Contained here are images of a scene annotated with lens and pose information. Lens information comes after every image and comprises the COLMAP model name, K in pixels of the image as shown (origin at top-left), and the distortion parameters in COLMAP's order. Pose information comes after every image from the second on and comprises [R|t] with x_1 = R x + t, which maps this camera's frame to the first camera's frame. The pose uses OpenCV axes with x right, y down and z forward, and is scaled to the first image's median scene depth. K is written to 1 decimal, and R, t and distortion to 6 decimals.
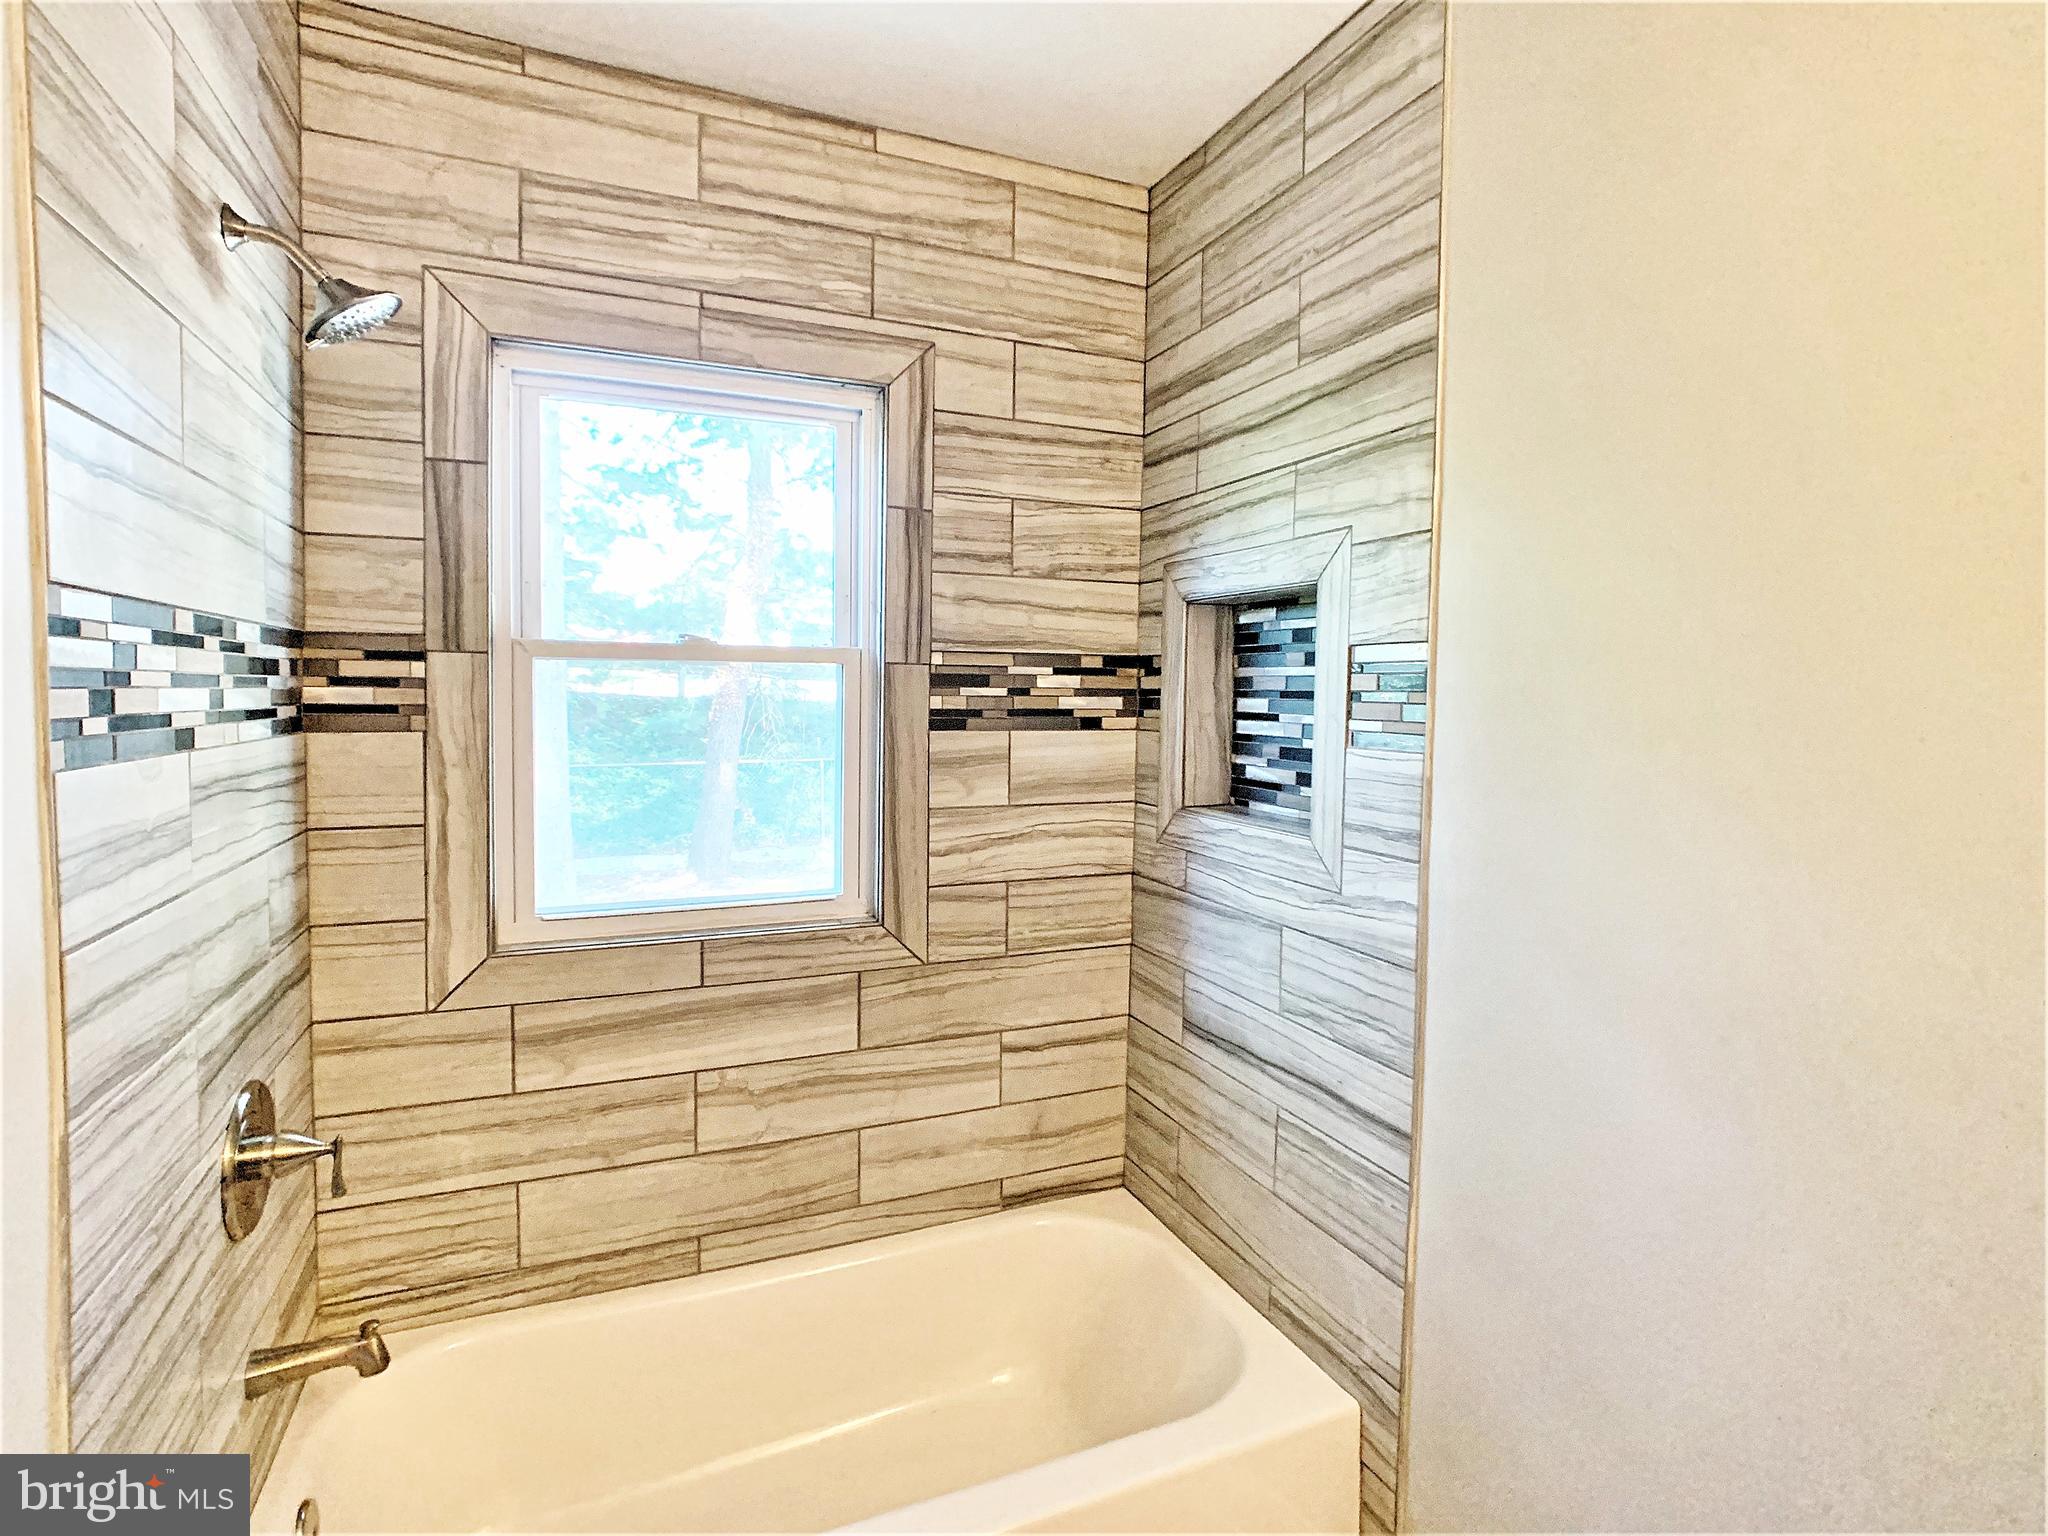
lens RADIAL K [[1006.7, 0, 1028.4], [0, 1006.7, 734.5], [0, 0, 1]] dist [-0.005137, 0.000290]
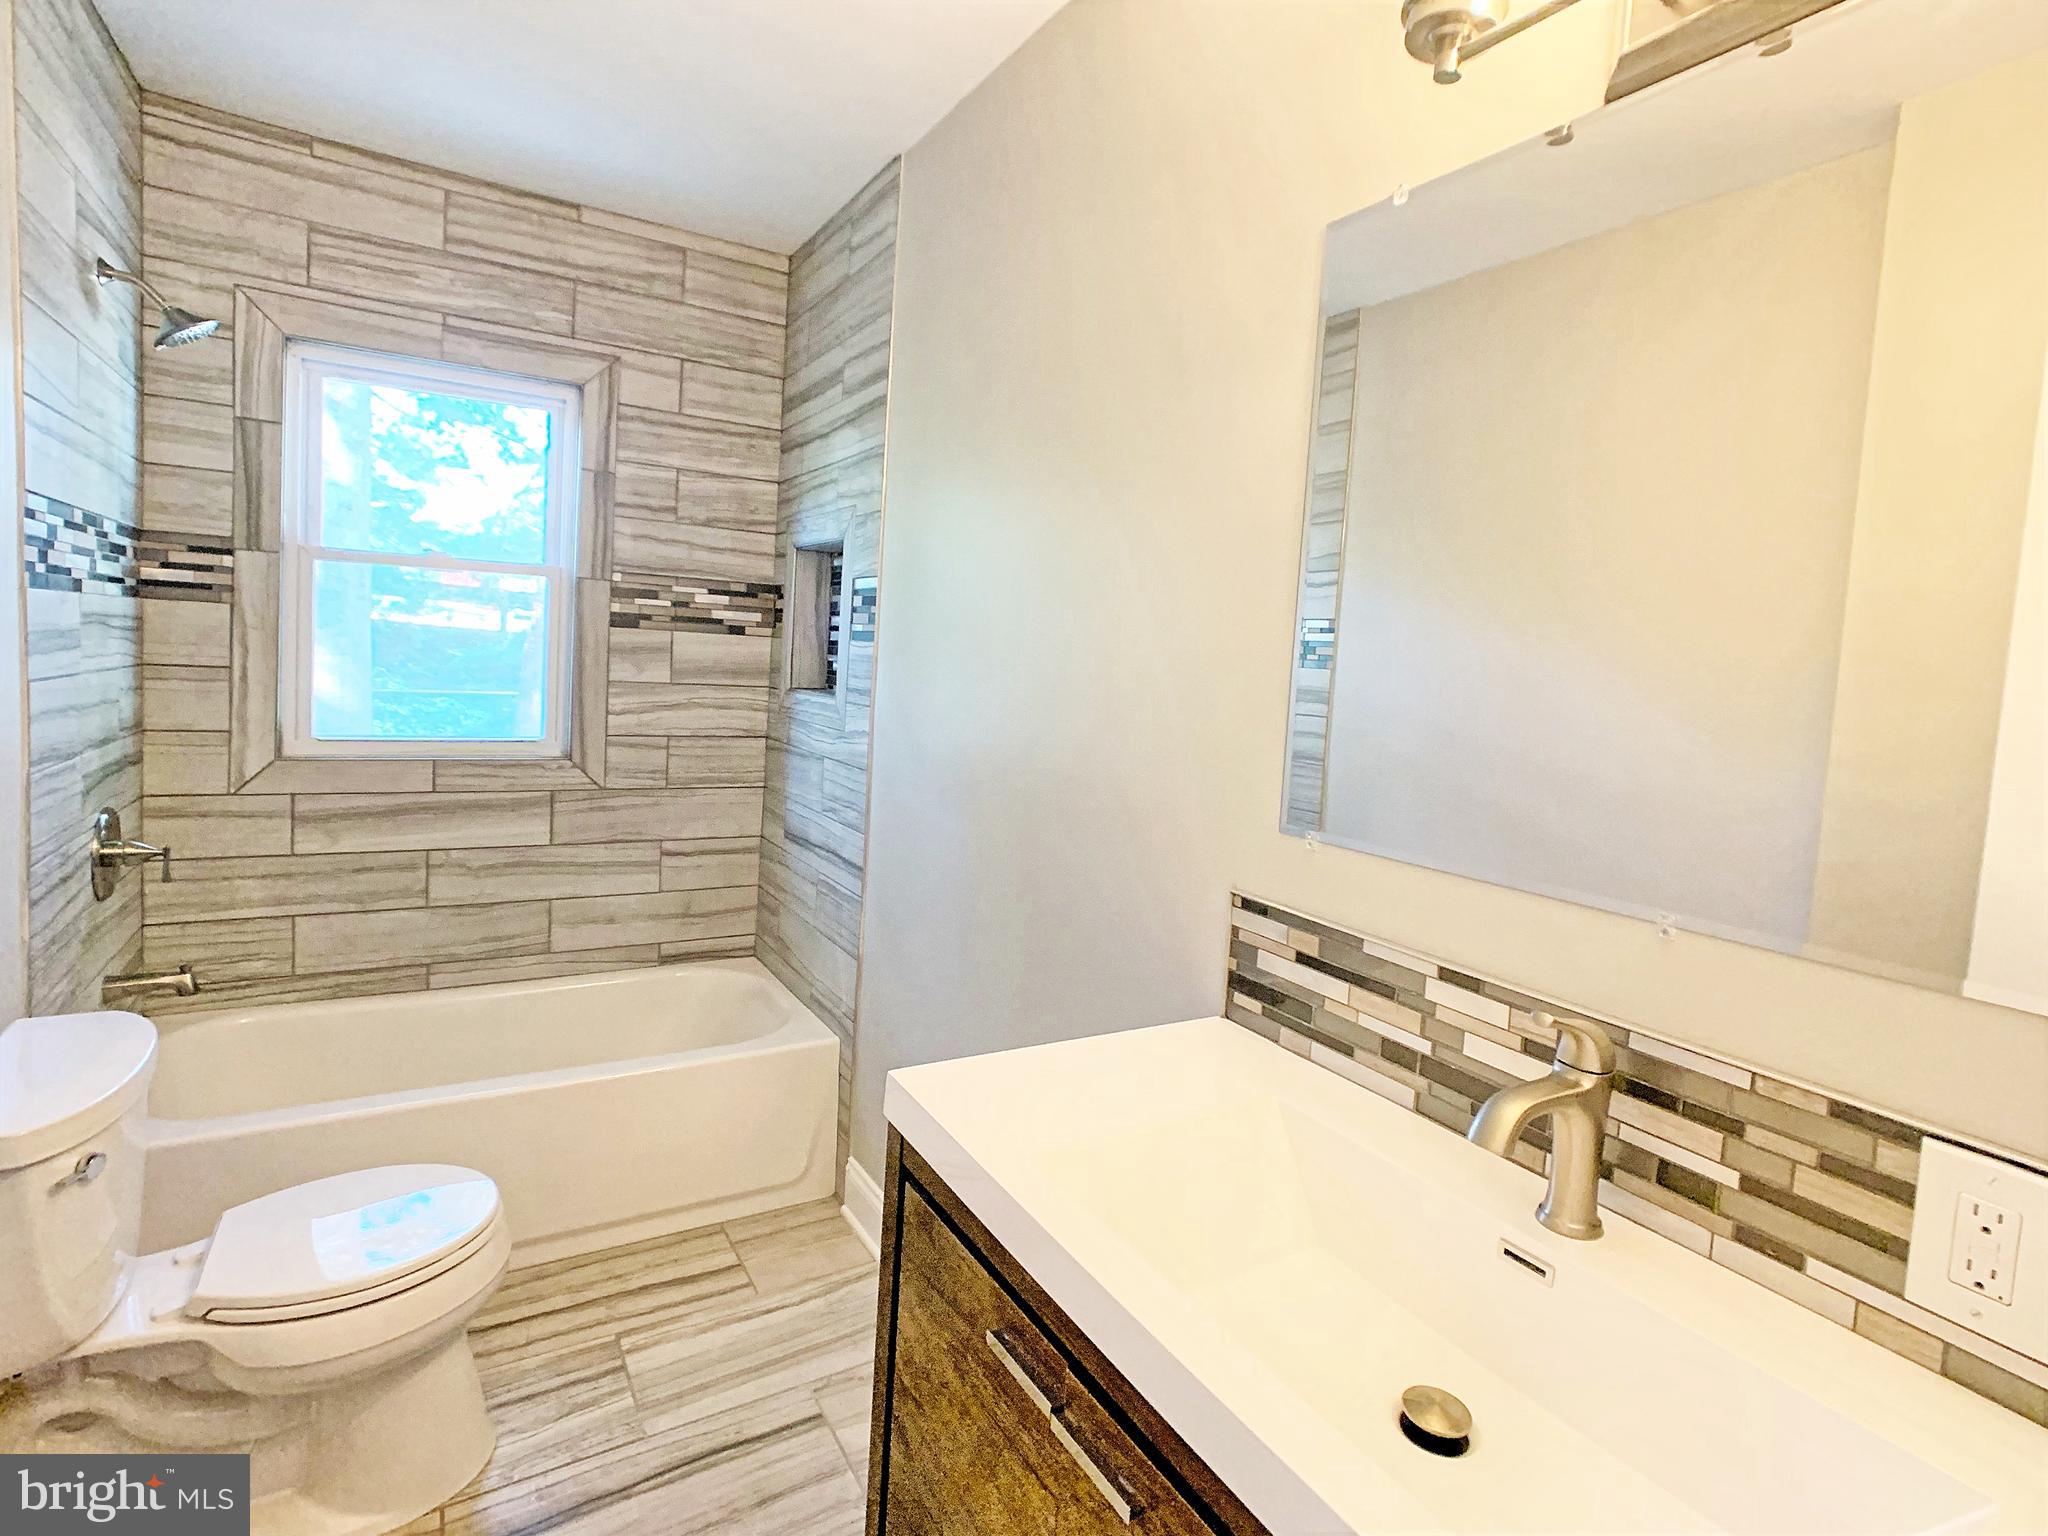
lens RADIAL K [[1003.8, 0, 1013.6], [0, 1003.8, 723.7], [0, 0, 1]] dist [-0.020687, 0.017753]
pose [[0.990603, 0.036428, 0.131832, 0.313974], [-0.040362, 0.998812, 0.027294, 0.078235], [-0.130681, -0.032358, 0.990896, -0.543895]]
